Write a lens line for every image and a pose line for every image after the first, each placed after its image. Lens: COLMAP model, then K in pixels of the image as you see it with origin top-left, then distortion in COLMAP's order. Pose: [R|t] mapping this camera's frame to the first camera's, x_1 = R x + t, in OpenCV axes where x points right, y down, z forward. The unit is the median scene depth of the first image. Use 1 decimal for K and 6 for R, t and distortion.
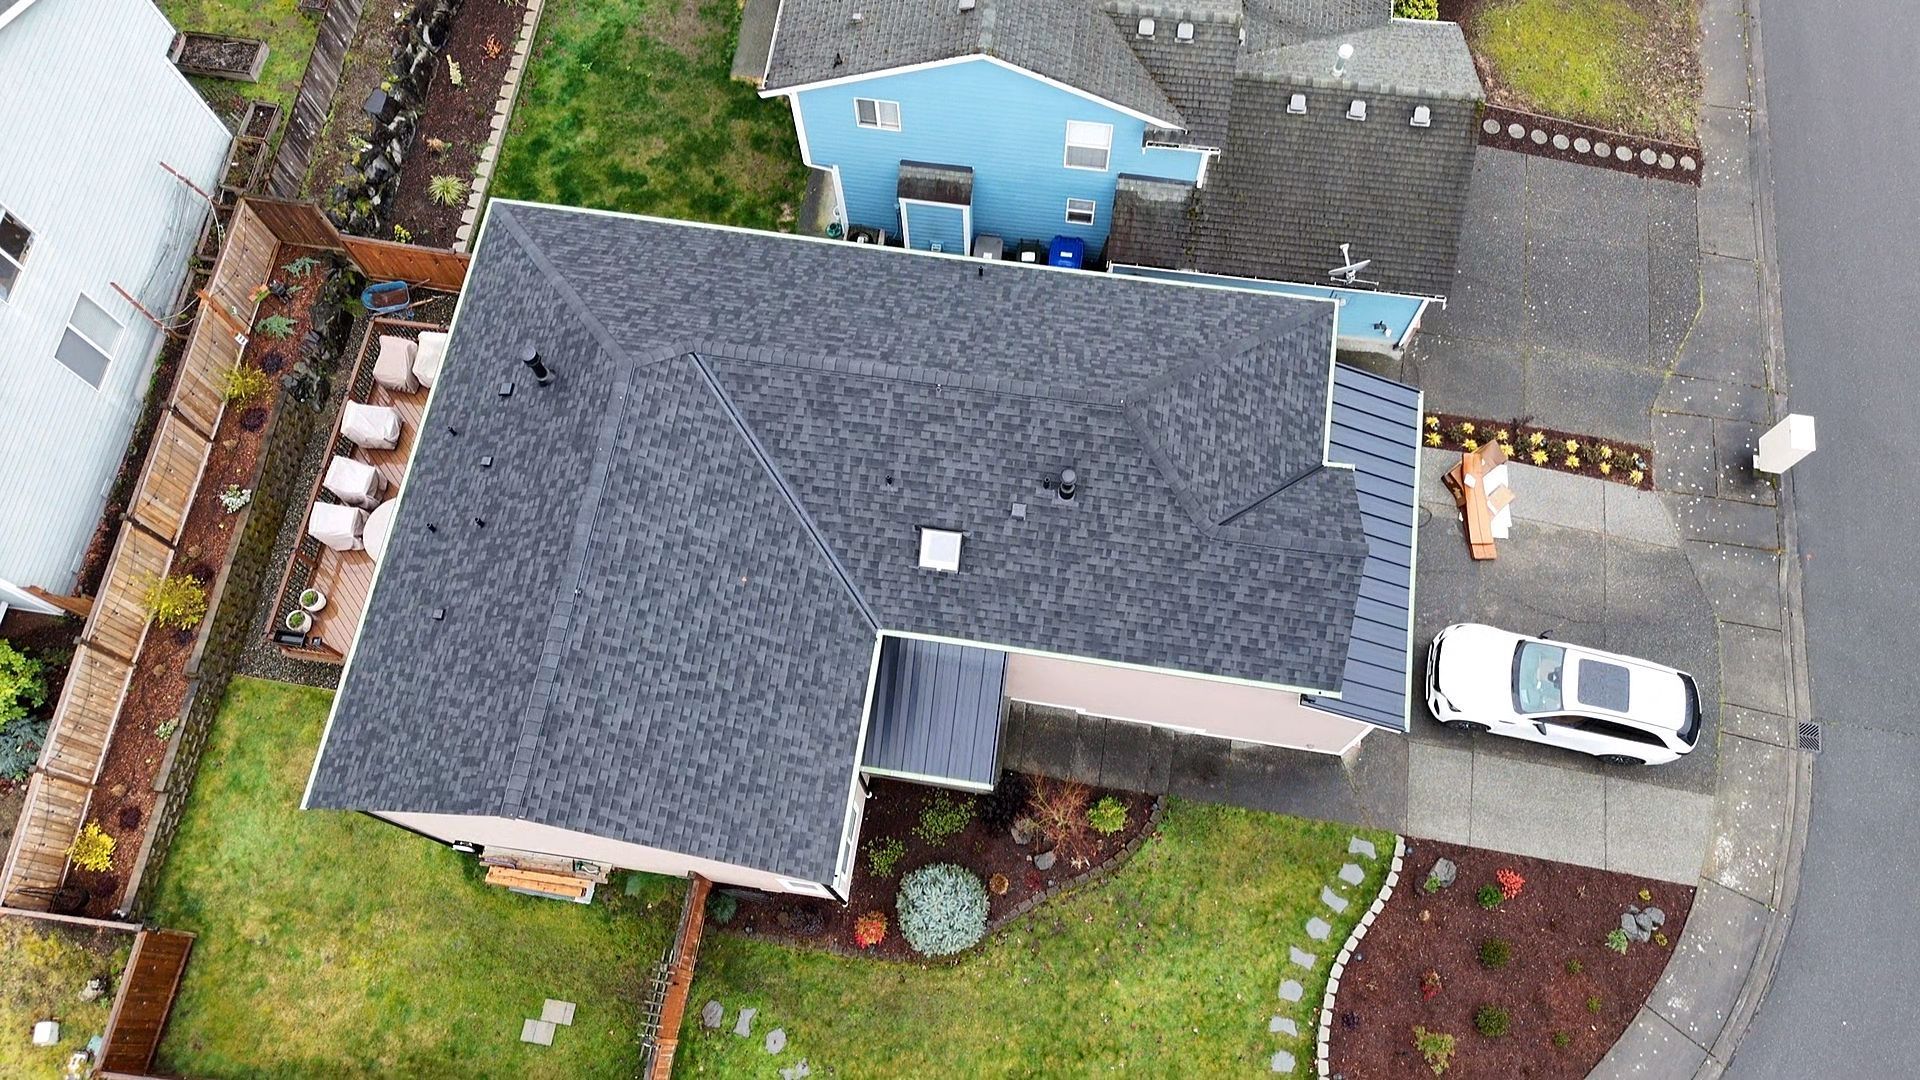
lens RADIAL K [[1418.5, 0, 966.5], [0, 1418.5, 538.3], [0, 0, 1]] dist [0.063064, -0.035190]
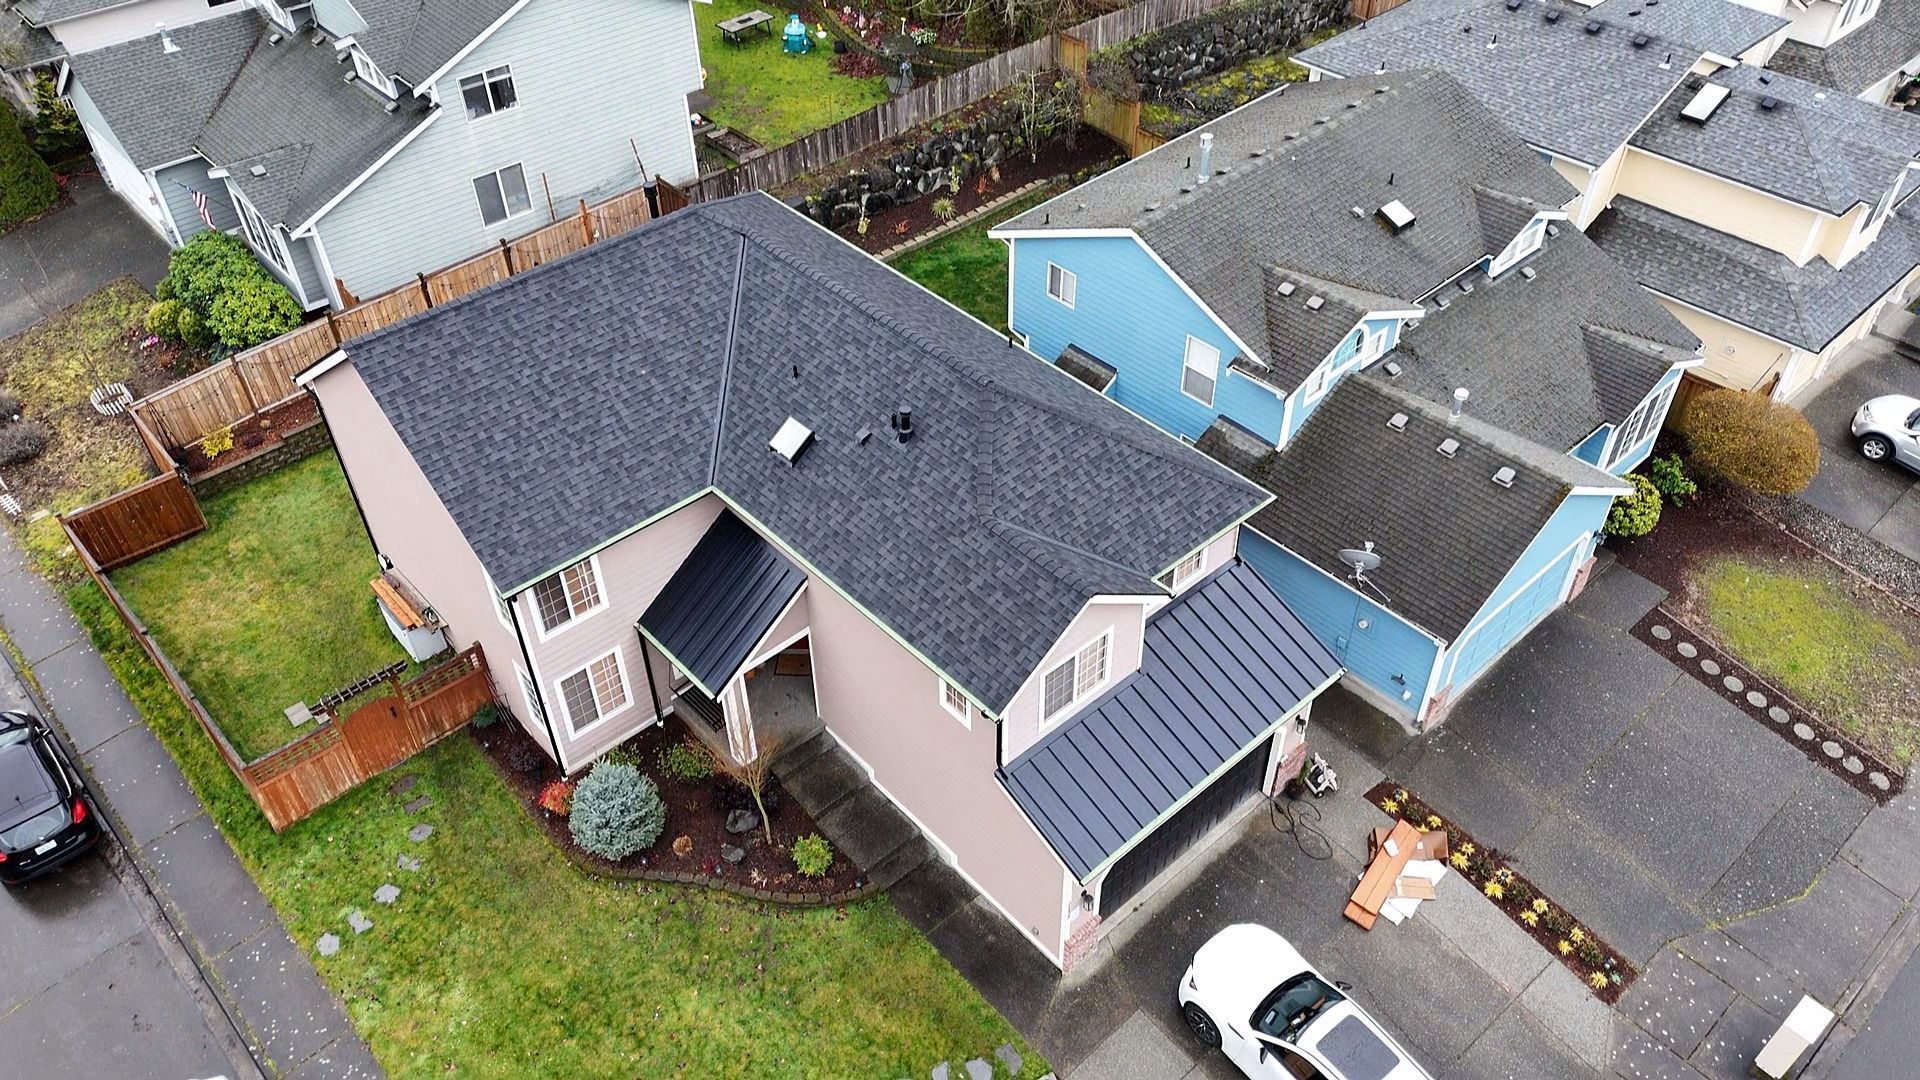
lens RADIAL K [[1418.5, 0, 961.3], [0, 1418.5, 537.5], [0, 0, 1]] dist [0.063064, -0.035190]
pose [[0.770743, 0.429201, -0.470895, 0.515195], [-0.598525, 0.741125, -0.304139, 0.260183], [0.218456, 0.516256, 0.828105, 0.130835]]
